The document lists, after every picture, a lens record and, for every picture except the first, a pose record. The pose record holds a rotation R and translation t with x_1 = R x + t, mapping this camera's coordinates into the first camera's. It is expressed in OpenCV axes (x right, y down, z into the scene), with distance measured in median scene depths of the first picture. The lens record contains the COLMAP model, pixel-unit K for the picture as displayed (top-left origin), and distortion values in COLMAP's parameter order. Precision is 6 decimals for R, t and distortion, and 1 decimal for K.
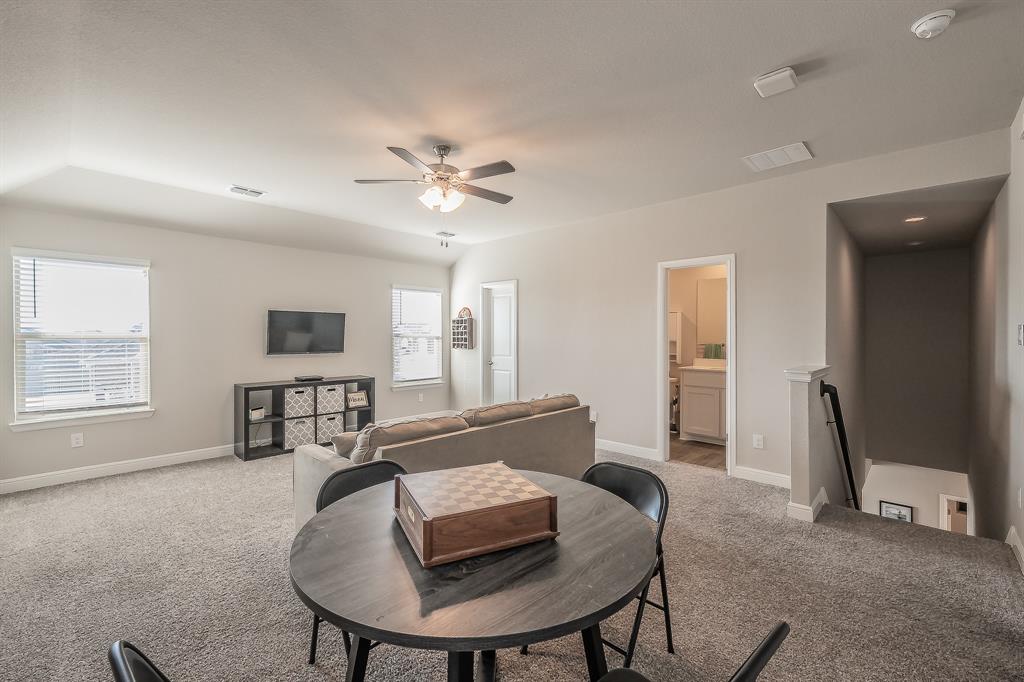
lens RADIAL K [[446.9, 0, 512.0], [0, 446.9, 341.0], [0, 0, 1]] dist [-0.000012, -0.000045]
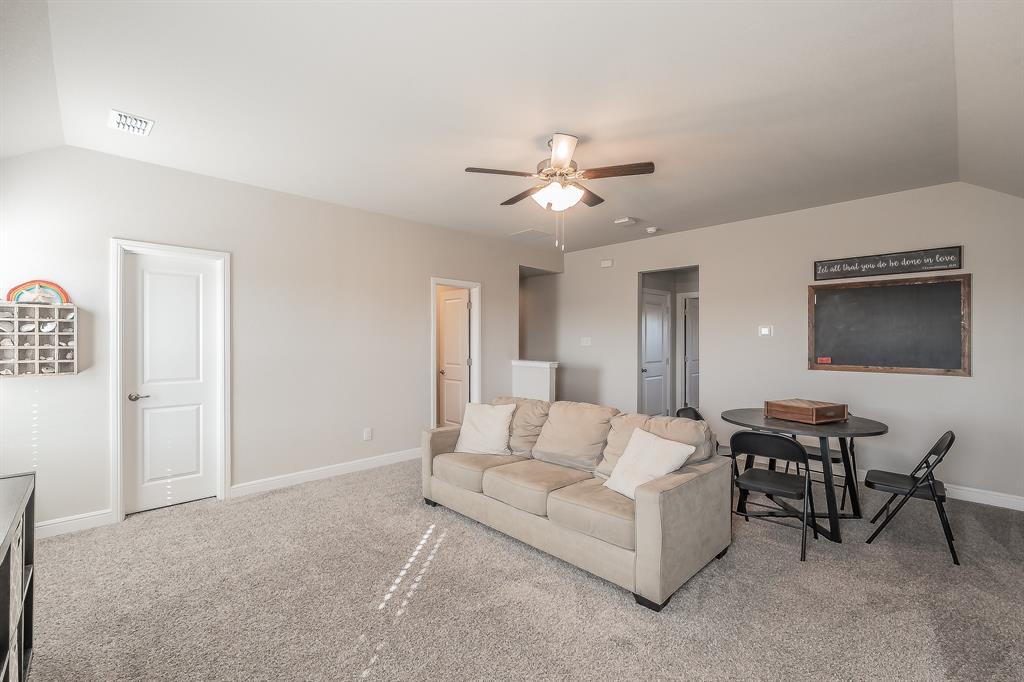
lens RADIAL K [[446.9, 0, 512.0], [0, 446.9, 341.0], [0, 0, 1]] dist [-0.000012, -0.000045]
pose [[0.041105, -0.002386, 0.999152, -0.547522], [0.009025, 0.999957, 0.002017, -0.012301], [-0.999114, 0.008935, 0.041125, 0.544018]]
